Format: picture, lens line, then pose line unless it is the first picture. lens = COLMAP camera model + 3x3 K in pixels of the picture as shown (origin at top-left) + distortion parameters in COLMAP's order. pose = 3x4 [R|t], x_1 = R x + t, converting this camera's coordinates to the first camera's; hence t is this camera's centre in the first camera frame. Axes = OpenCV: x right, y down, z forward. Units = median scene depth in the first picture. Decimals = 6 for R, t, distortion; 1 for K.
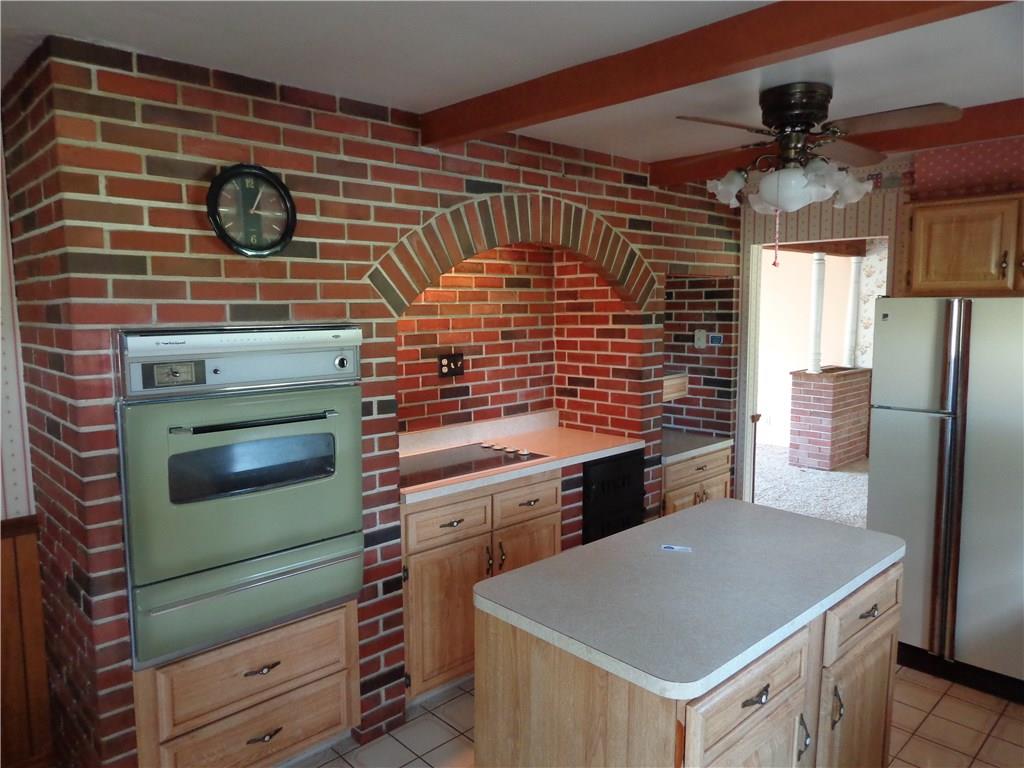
lens RADIAL K [[721.2, 0, 512.0], [0, 721.2, 384.0], [0, 0, 1]] dist [0.001423, 0.005269]
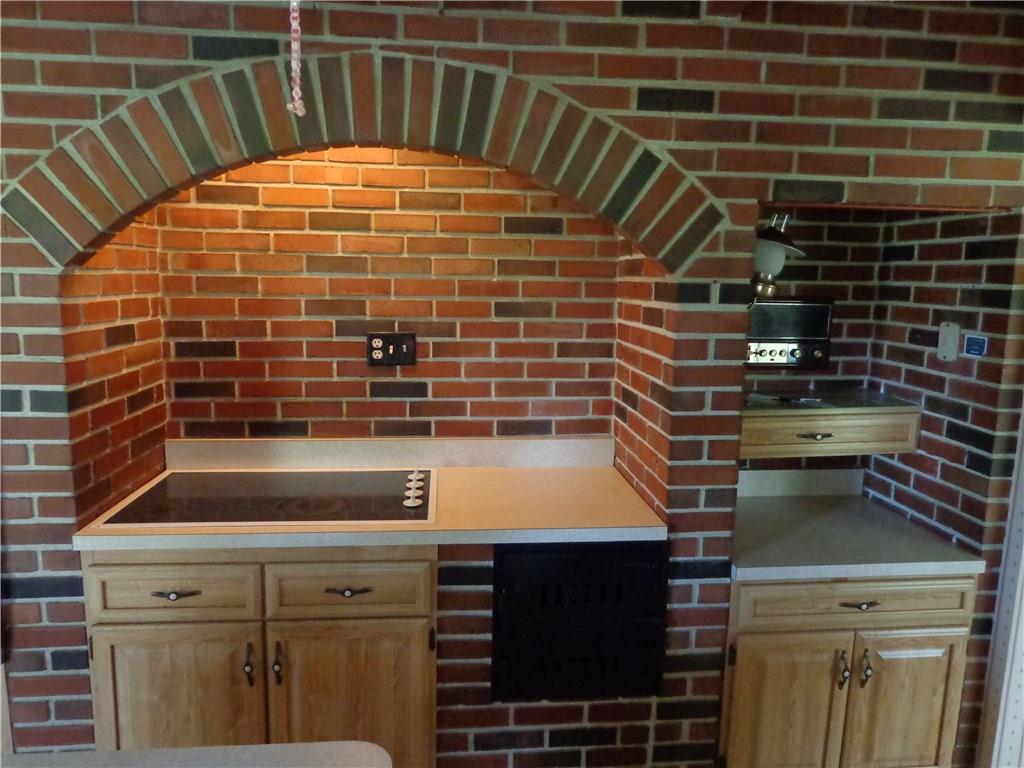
lens RADIAL K [[721.2, 0, 512.0], [0, 721.2, 384.0], [0, 0, 1]] dist [0.001423, 0.005269]
pose [[0.780766, 0.119358, -0.613317, 0.410558], [-0.092335, 0.992848, 0.075675, -0.053835], [0.617963, -0.002454, 0.786203, 0.533283]]
